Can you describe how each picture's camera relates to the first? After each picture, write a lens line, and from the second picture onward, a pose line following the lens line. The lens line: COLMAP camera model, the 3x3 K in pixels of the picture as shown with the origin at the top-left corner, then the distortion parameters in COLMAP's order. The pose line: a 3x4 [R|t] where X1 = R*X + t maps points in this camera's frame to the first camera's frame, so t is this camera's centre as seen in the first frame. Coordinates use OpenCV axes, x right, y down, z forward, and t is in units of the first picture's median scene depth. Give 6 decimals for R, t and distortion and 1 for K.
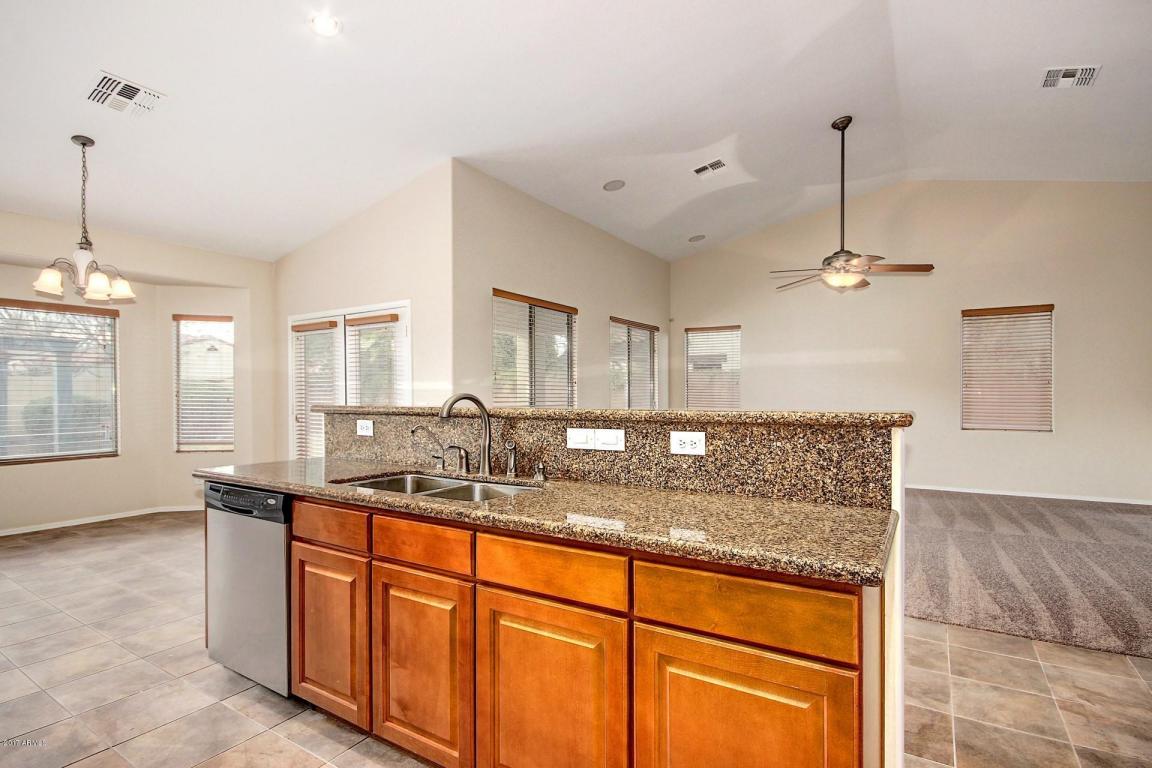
lens RADIAL K [[559.4, 0, 581.9], [0, 559.4, 390.4], [0, 0, 1]] dist [-0.011360, -0.001293]
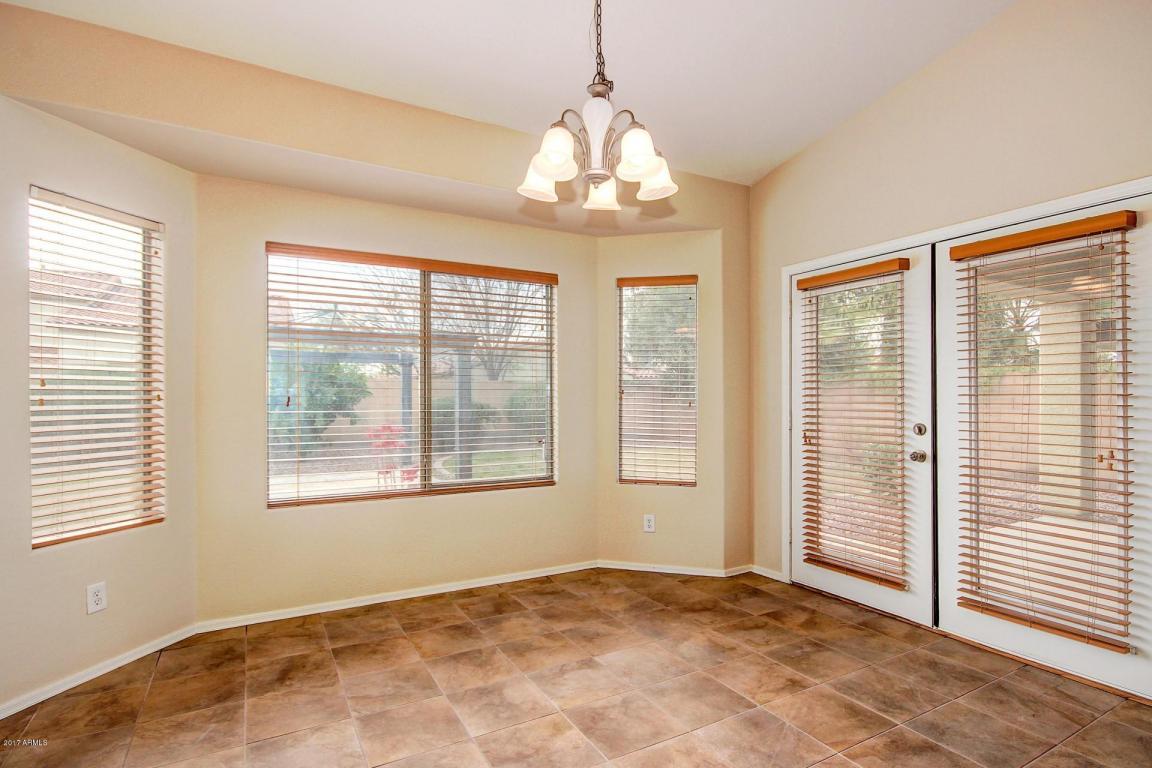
lens RADIAL K [[591.5, 0, 580.2], [0, 591.5, 389.5], [0, 0, 1]] dist [0.007156, -0.005576]
pose [[0.879185, -0.004191, -0.476462, -0.531742], [-0.001705, 0.999927, -0.011942, 0.009839], [0.476477, 0.011312, 0.879114, 0.424006]]
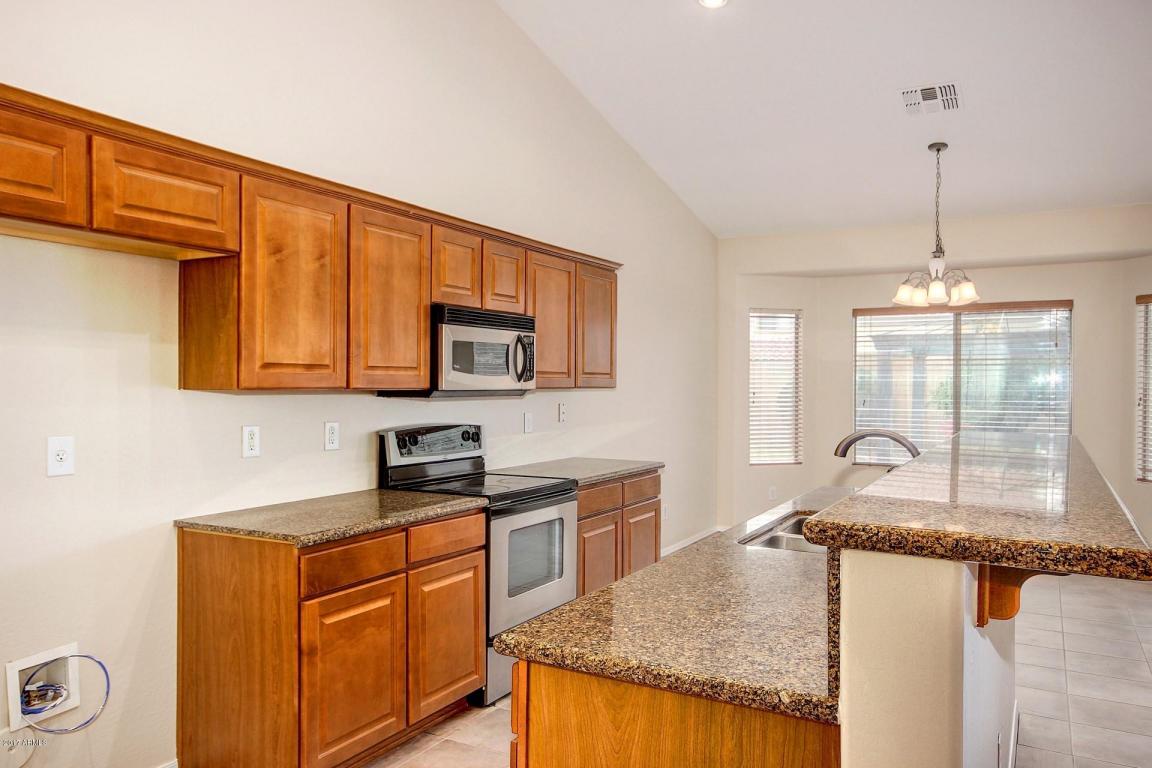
lens RADIAL K [[837.9, 0, 570.5], [0, 837.9, 387.7], [0, 0, 1]] dist [-0.000393, -0.002650]
pose [[0.042664, 0.015174, -0.998974, 0.449629], [-0.003299, 0.999881, 0.015047, -0.035222], [0.999084, 0.002654, 0.042709, 0.228608]]
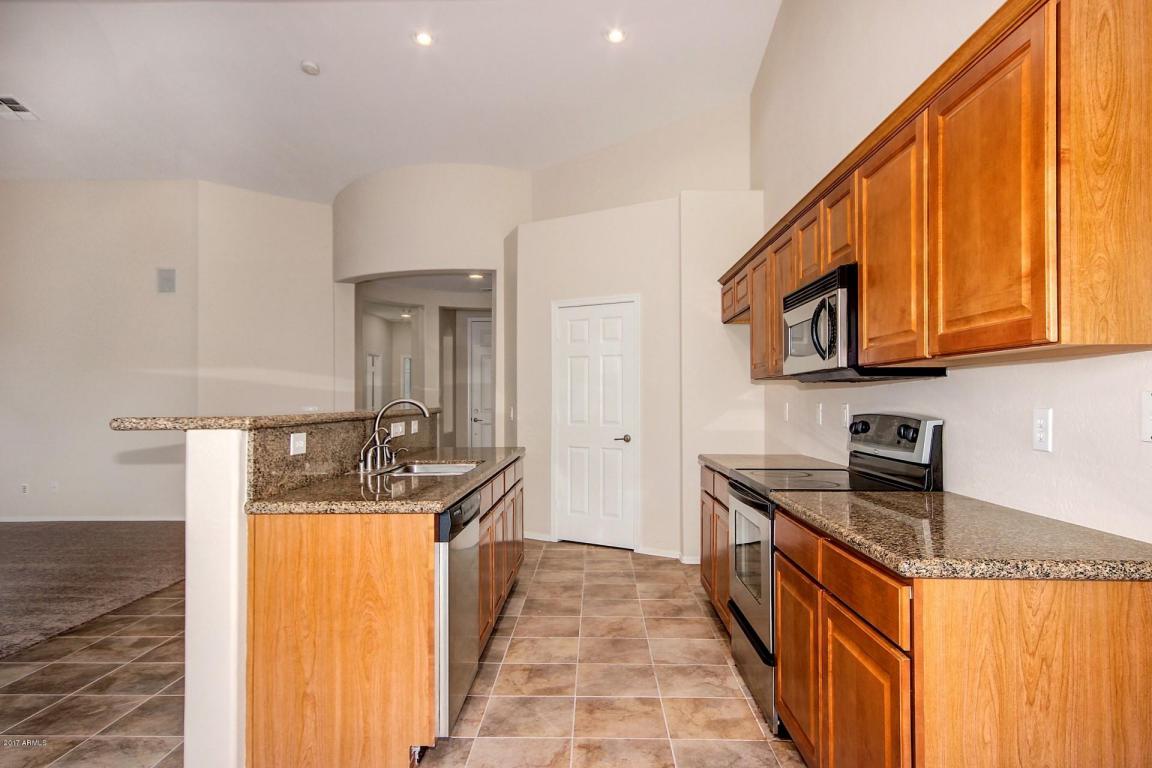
lens RADIAL K [[692.6, 0, 577.1], [0, 692.6, 390.3], [0, 0, 1]] dist [-0.003041, -0.000080]
pose [[-0.504971, 0.019453, 0.862917, -0.800457], [0.000885, 0.999757, -0.022020, 0.008924], [-0.863136, -0.010356, -0.504866, 0.664973]]
